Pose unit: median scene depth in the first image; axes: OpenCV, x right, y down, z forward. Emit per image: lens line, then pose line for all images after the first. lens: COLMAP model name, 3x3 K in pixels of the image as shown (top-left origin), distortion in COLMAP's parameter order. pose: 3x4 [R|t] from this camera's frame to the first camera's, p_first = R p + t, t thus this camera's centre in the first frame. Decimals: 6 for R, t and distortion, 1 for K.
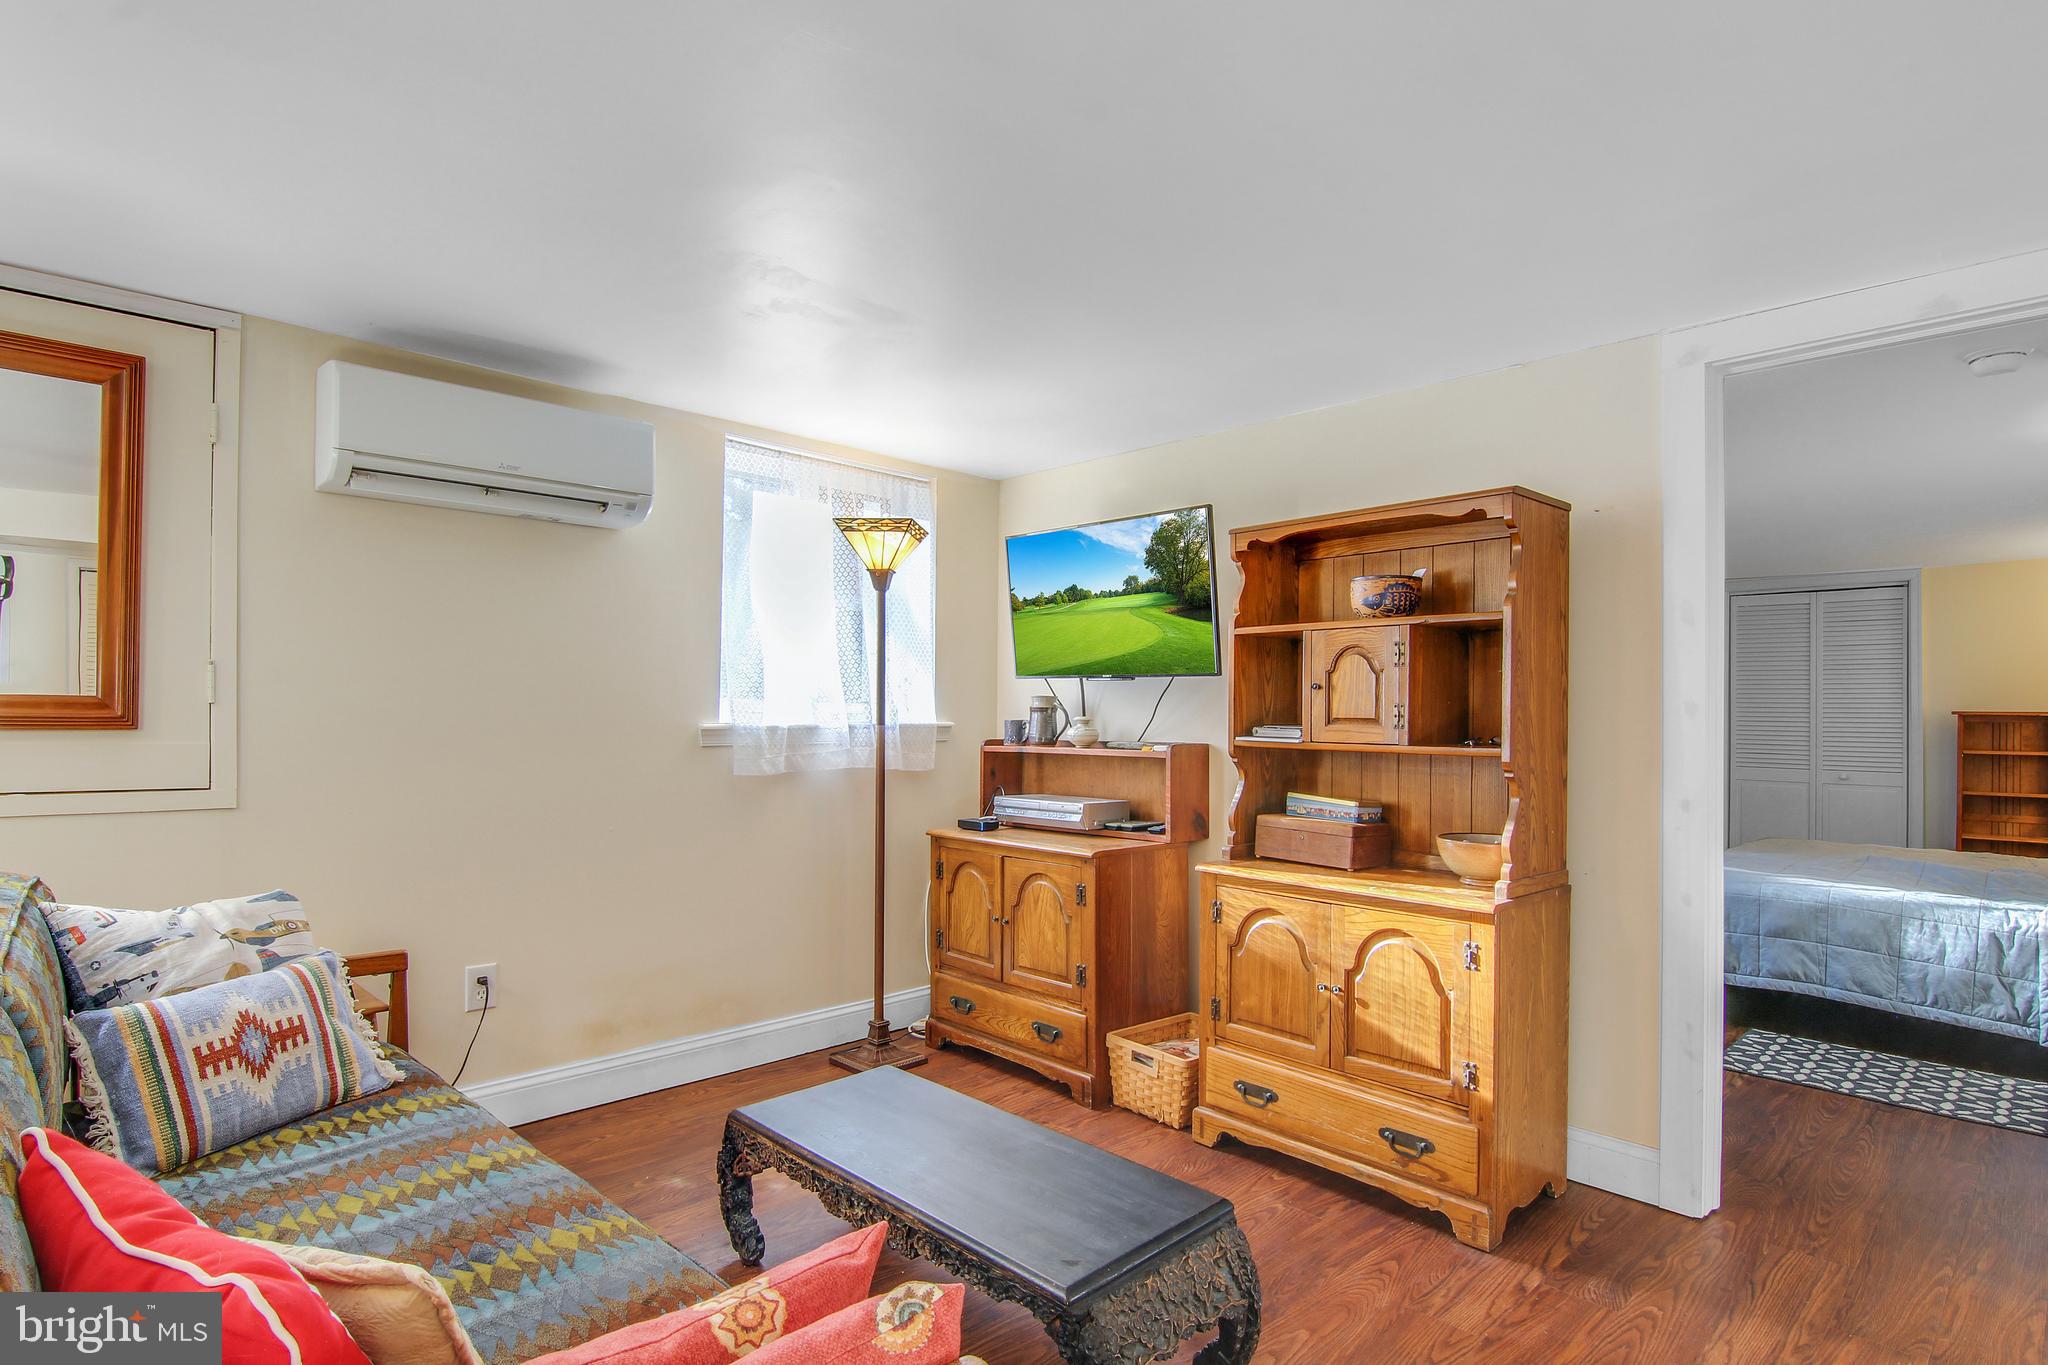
lens RADIAL K [[1051.3, 0, 1028.0], [0, 1051.3, 712.8], [0, 0, 1]] dist [-0.004744, -0.011051]
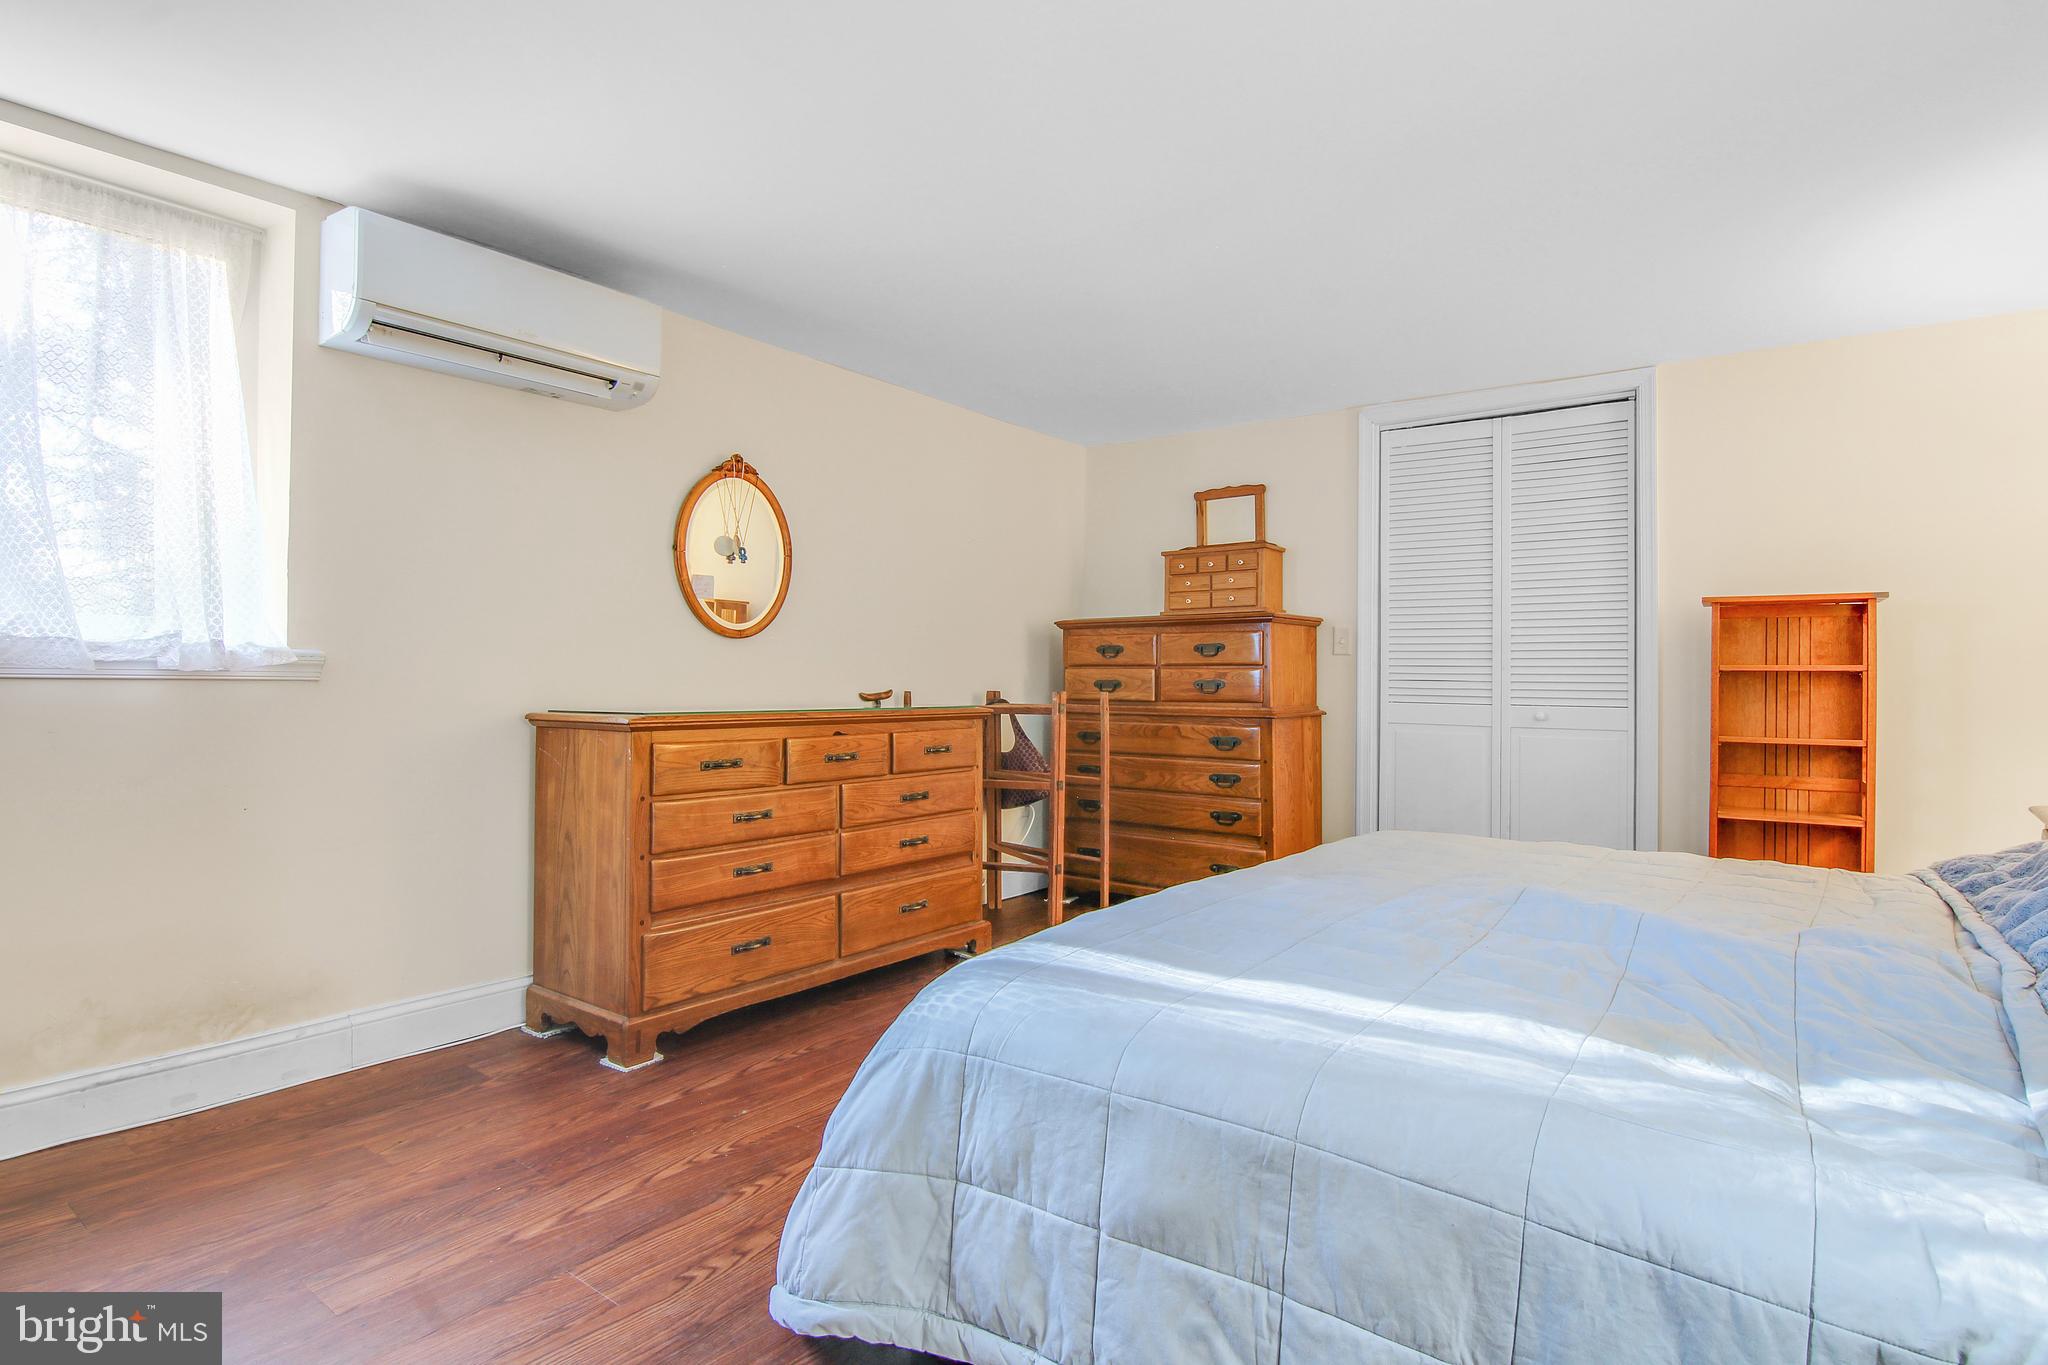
lens RADIAL K [[1051.3, 0, 1019.6], [0, 1051.3, 683.1], [0, 0, 1]] dist [-0.004744, -0.011051]
pose [[0.988798, -0.006258, 0.149131, 0.430282], [0.005279, 0.999962, 0.006960, 0.039973], [-0.149169, -0.006095, 0.988793, 0.484943]]
